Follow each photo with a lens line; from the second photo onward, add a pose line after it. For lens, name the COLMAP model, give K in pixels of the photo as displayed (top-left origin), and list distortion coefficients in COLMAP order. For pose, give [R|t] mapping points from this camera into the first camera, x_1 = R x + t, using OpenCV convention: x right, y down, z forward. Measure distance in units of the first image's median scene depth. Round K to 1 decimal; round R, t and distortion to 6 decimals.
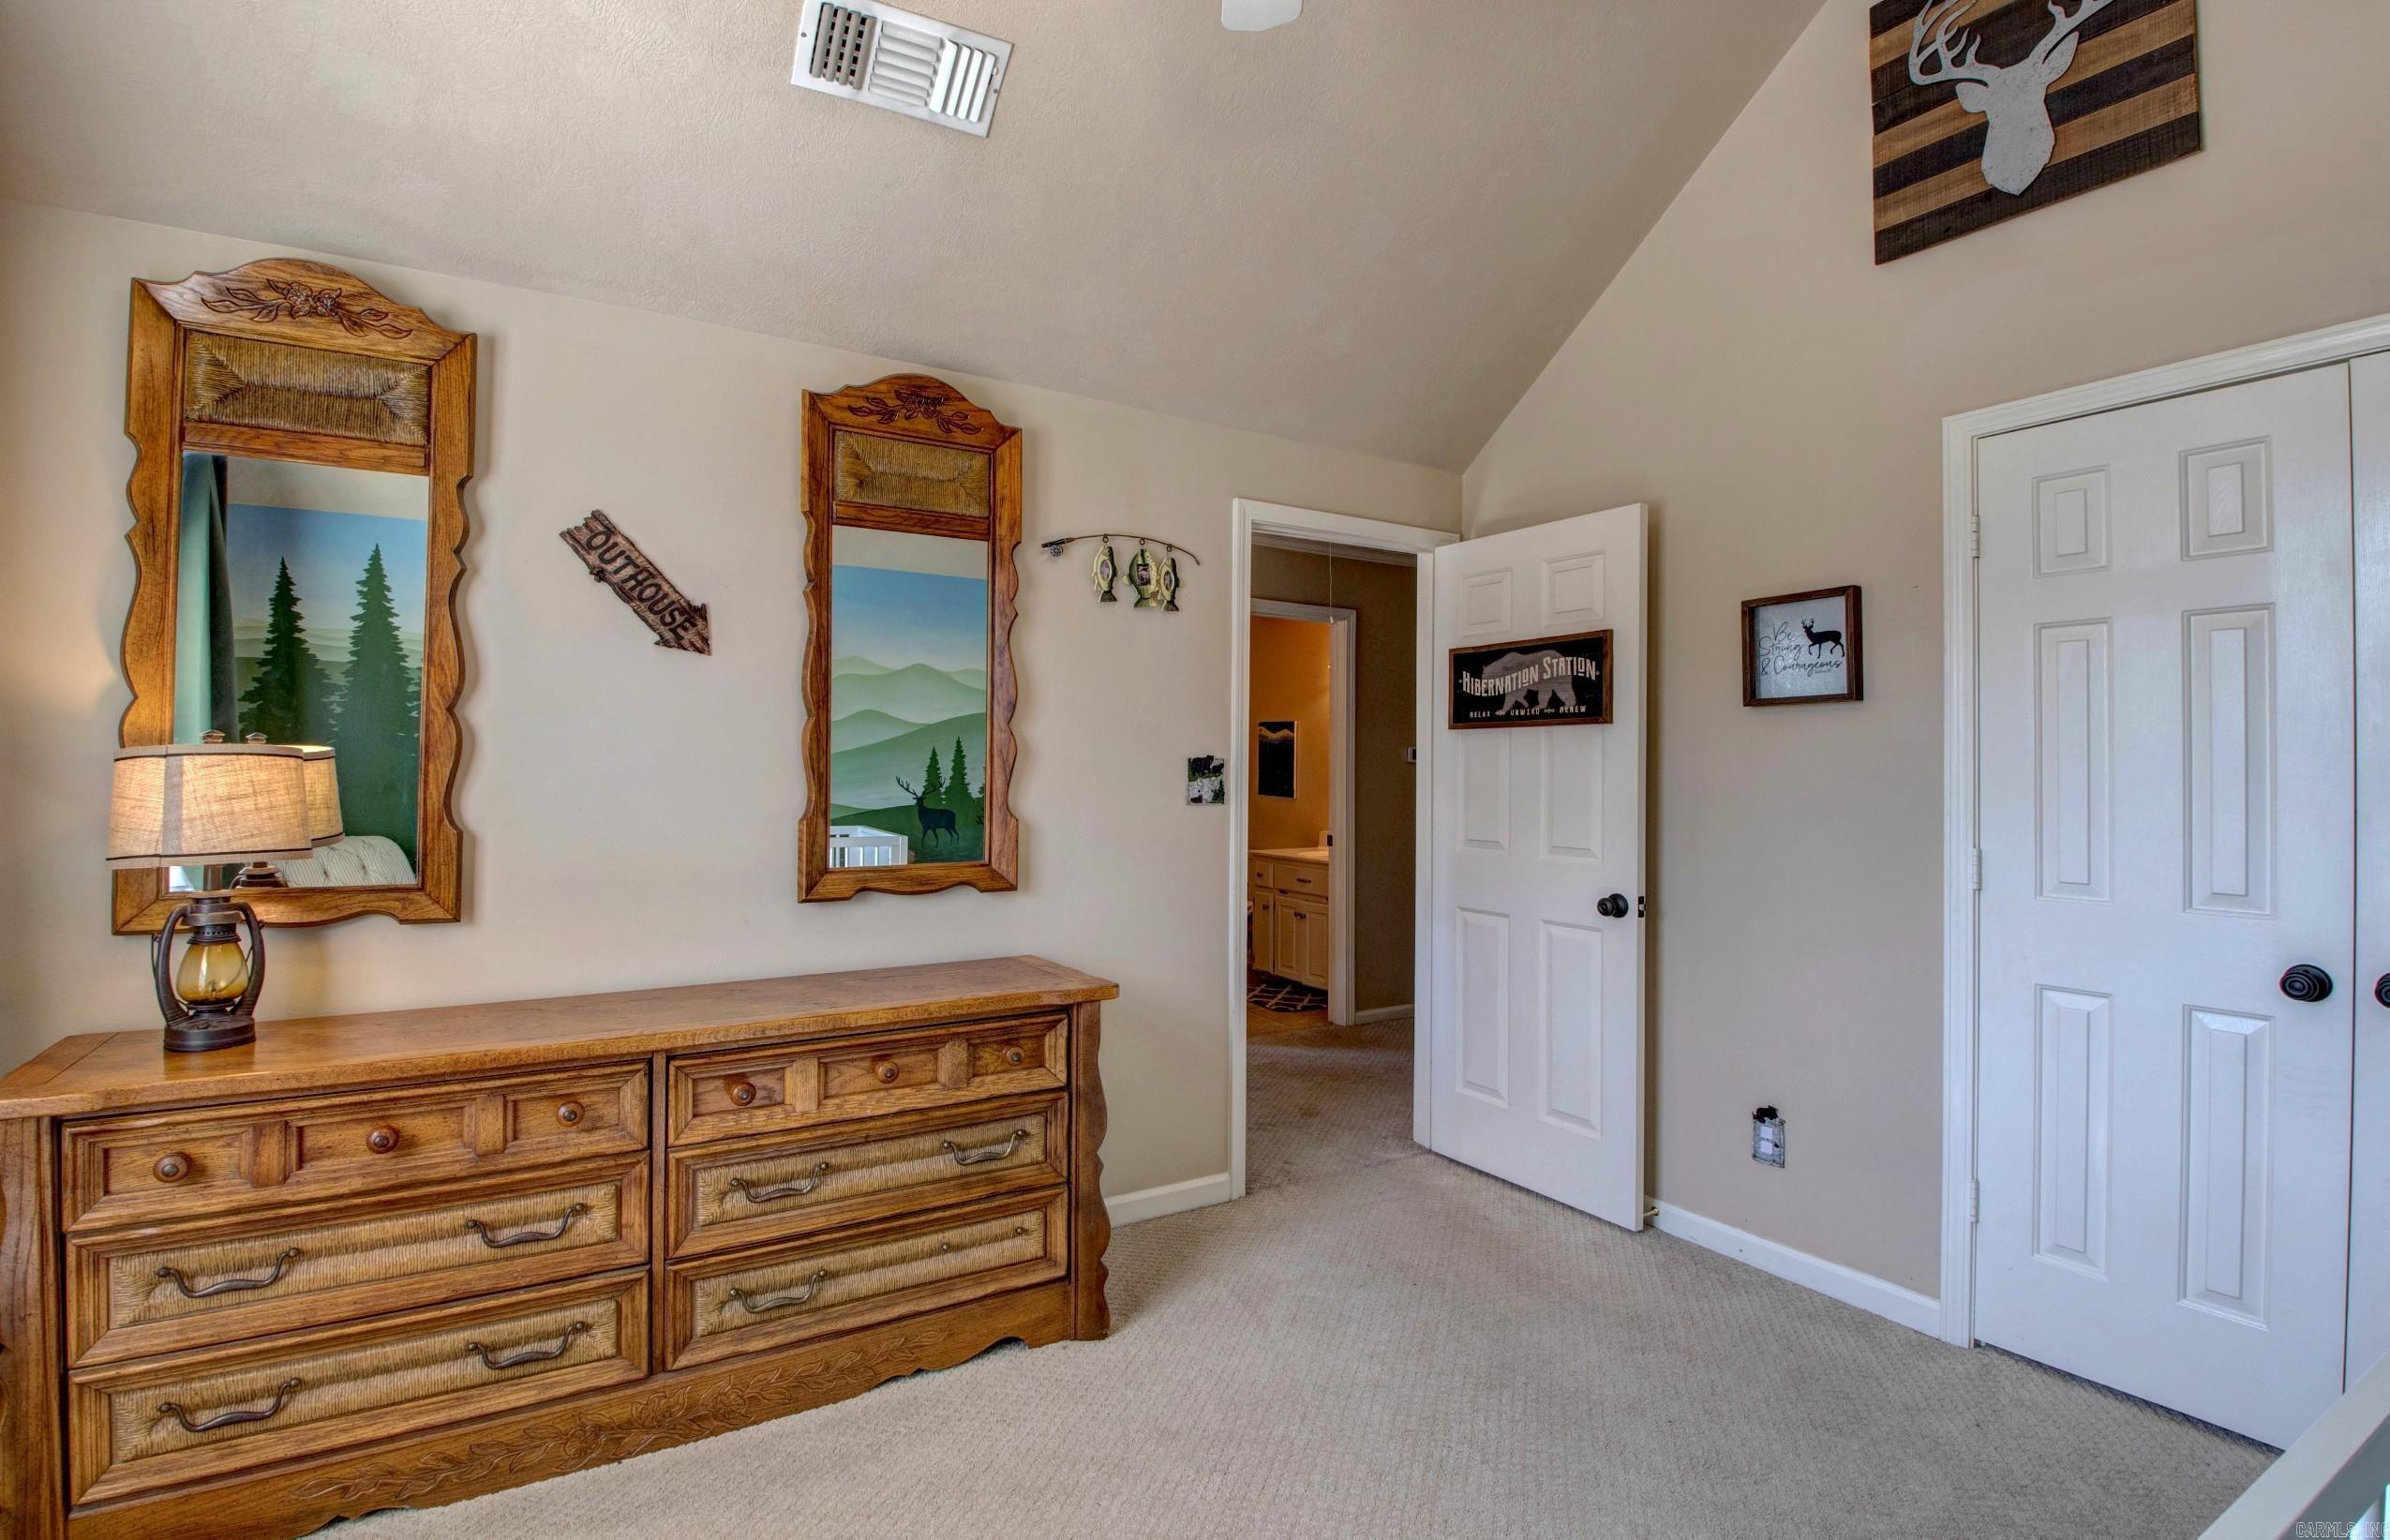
lens RADIAL K [[1118.0, 0, 1187.8], [0, 1118.0, 755.9], [0, 0, 1]] dist [-0.002460, -0.014506]
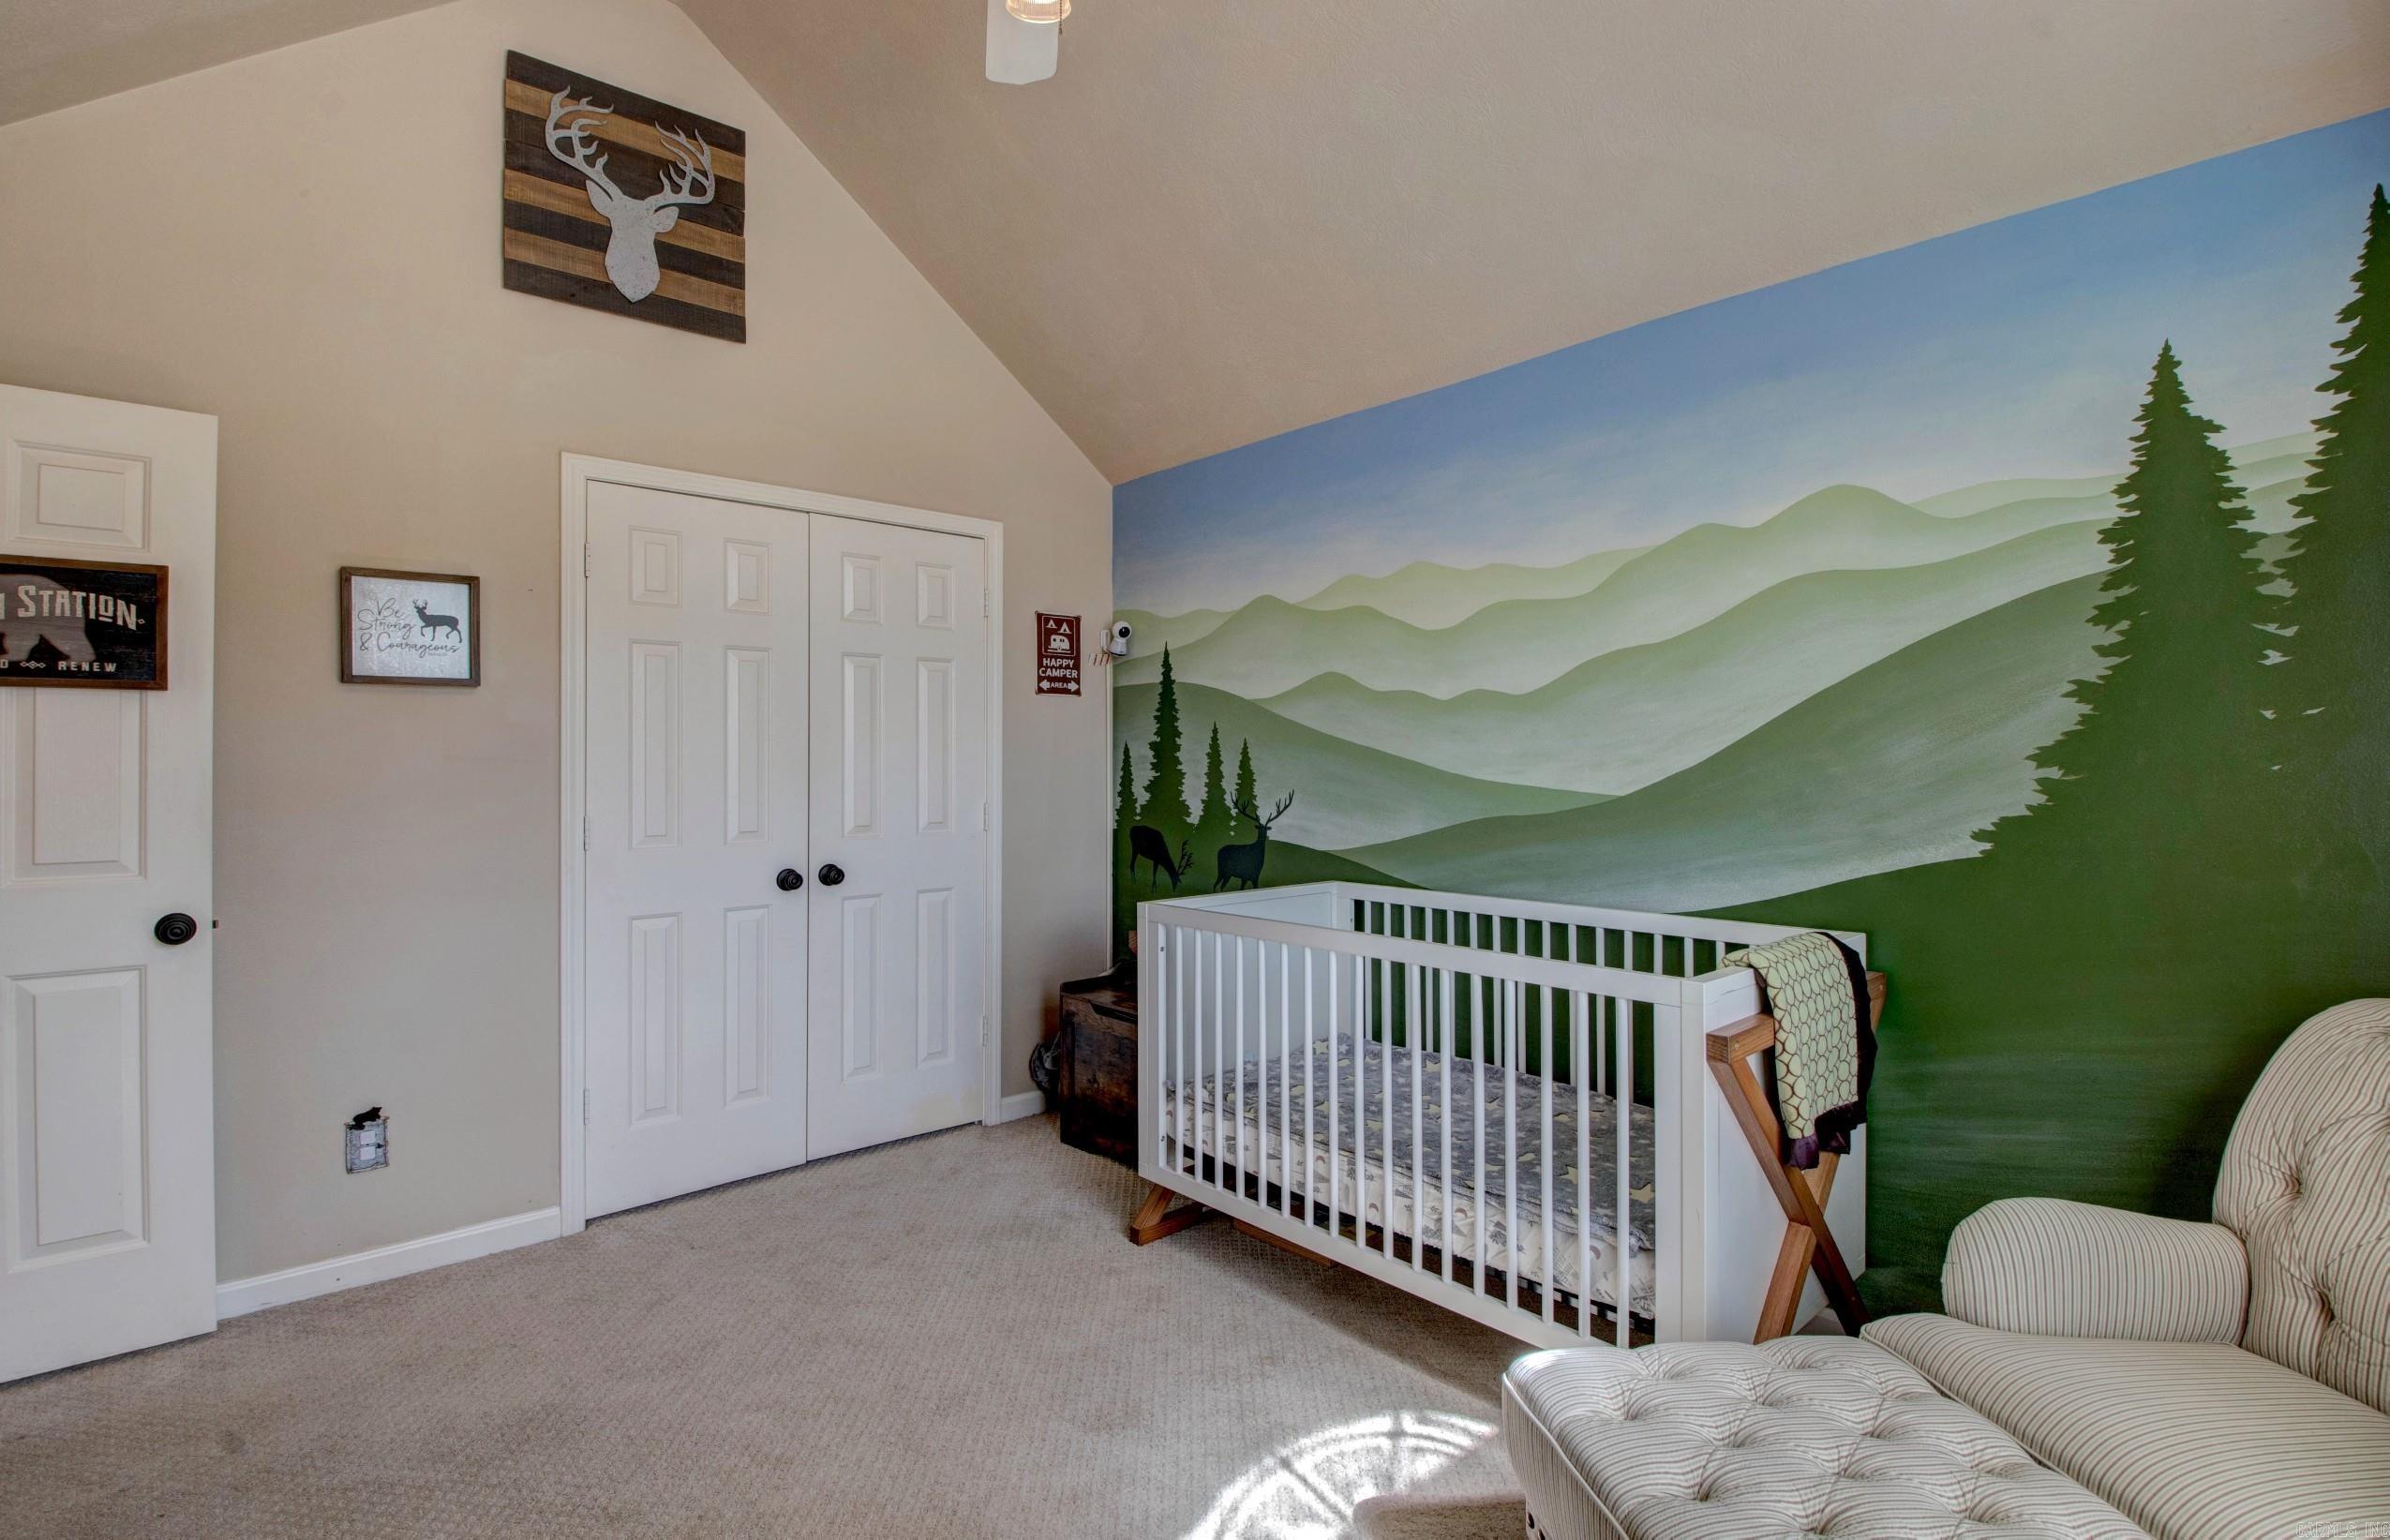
lens RADIAL K [[1118.0, 0, 1179.9], [0, 1118.0, 760.5], [0, 0, 1]] dist [-0.002460, -0.014506]
pose [[-0.158471, -0.000694, 0.987363, -0.543465], [-0.005207, 0.999986, -0.000133, 0.017583], [-0.987350, -0.005163, -0.158472, 0.501719]]
